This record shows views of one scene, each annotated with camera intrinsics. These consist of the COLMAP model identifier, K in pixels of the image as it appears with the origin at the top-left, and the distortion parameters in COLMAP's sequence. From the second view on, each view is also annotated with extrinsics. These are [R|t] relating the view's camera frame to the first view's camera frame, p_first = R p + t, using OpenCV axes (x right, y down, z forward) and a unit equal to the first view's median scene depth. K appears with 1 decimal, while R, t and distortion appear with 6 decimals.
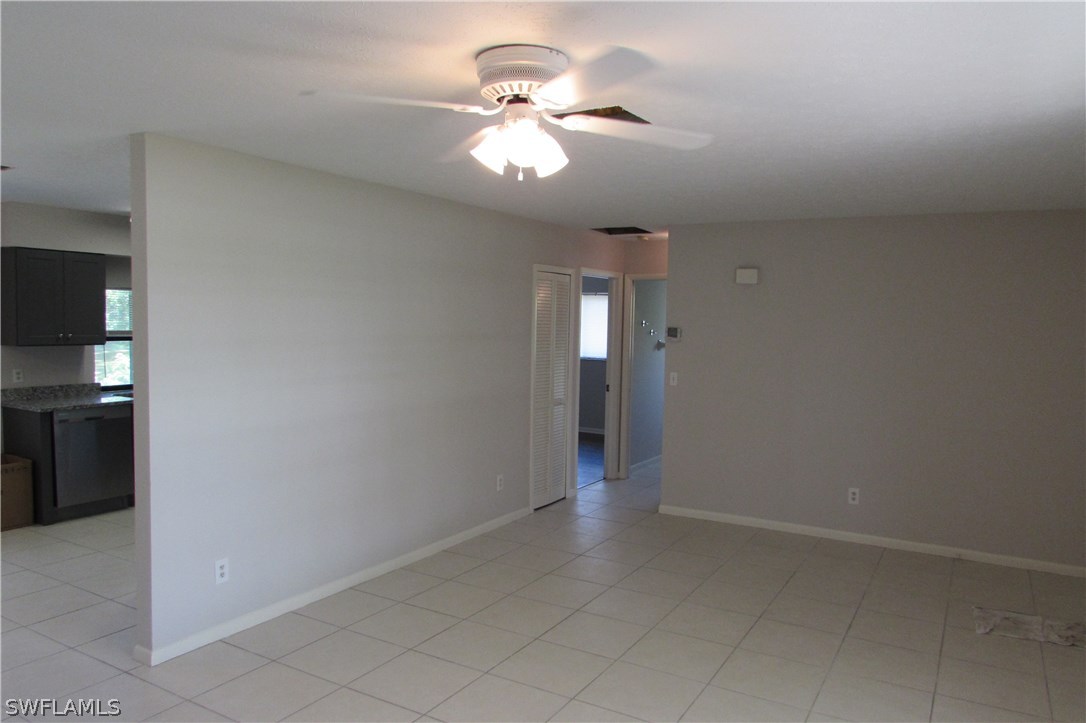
lens RADIAL K [[762.7, 0, 553.5], [0, 762.7, 364.3], [0, 0, 1]] dist [-0.034106, 0.005380]
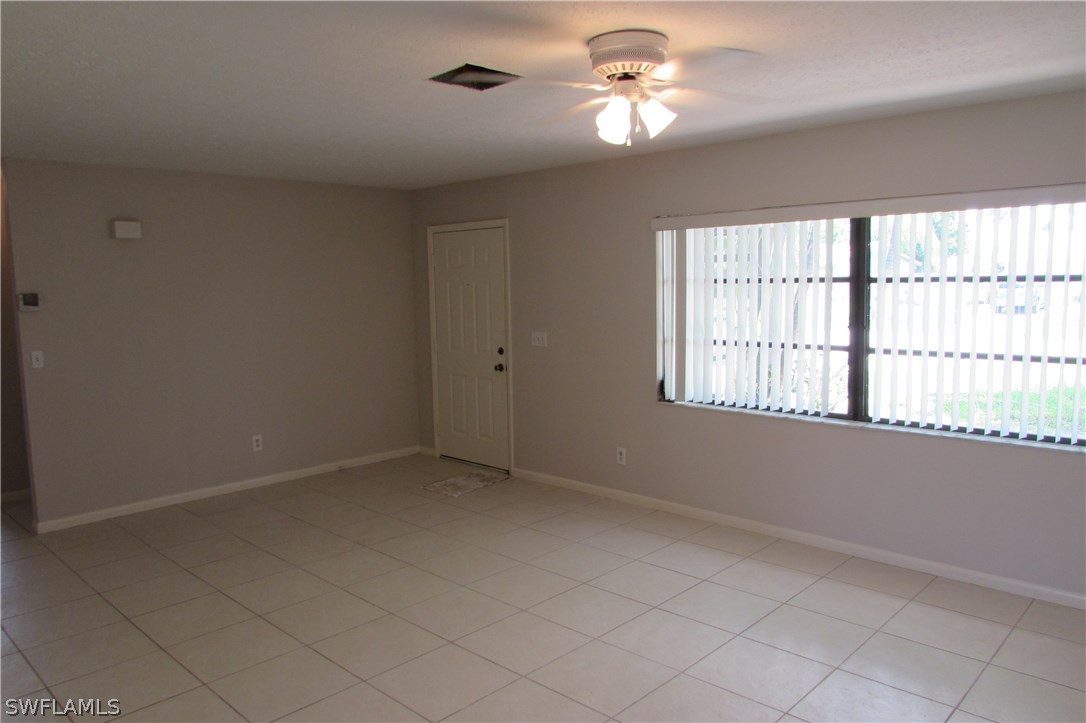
lens RADIAL K [[762.7, 0, 547.1], [0, 762.7, 366.4], [0, 0, 1]] dist [-0.034106, 0.005380]
pose [[0.231534, -0.134889, 0.963430, -0.518384], [0.079241, 0.989665, 0.119518, -0.026974], [-0.969594, 0.048670, 0.239830, 0.347199]]
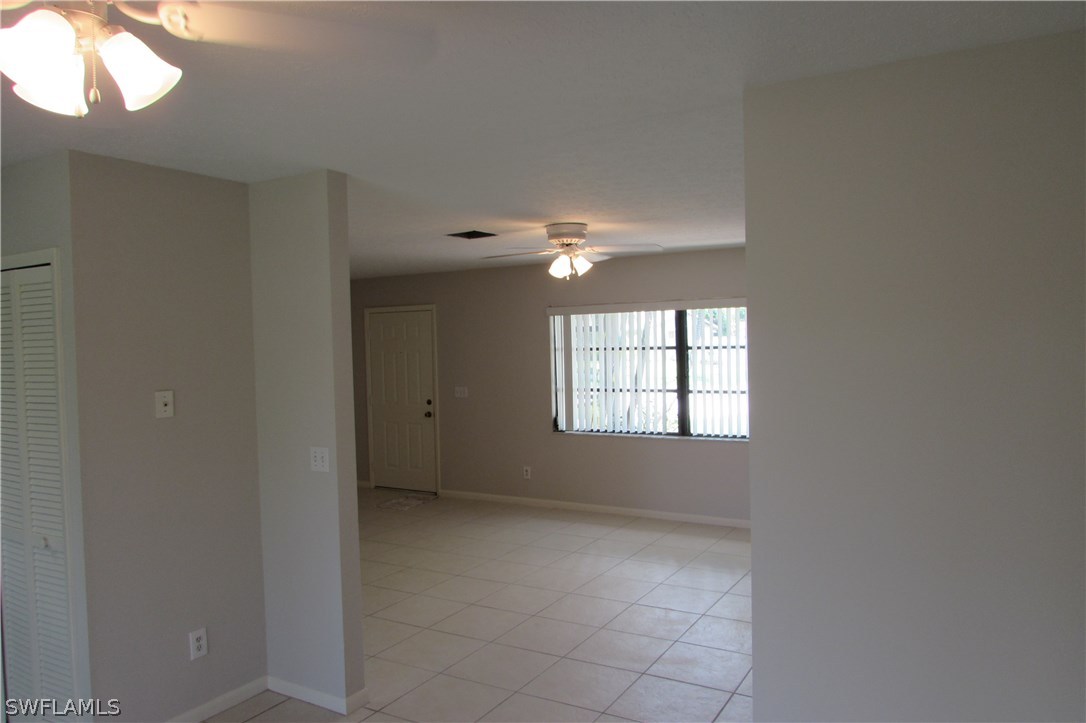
lens RADIAL K [[762.7, 0, 546.8], [0, 762.7, 358.2], [0, 0, 1]] dist [-0.034106, 0.005380]
pose [[0.012184, -0.038019, 0.999203, -0.942198], [0.078879, 0.996199, 0.036943, -0.043555], [-0.996810, 0.078366, 0.015136, 0.422550]]
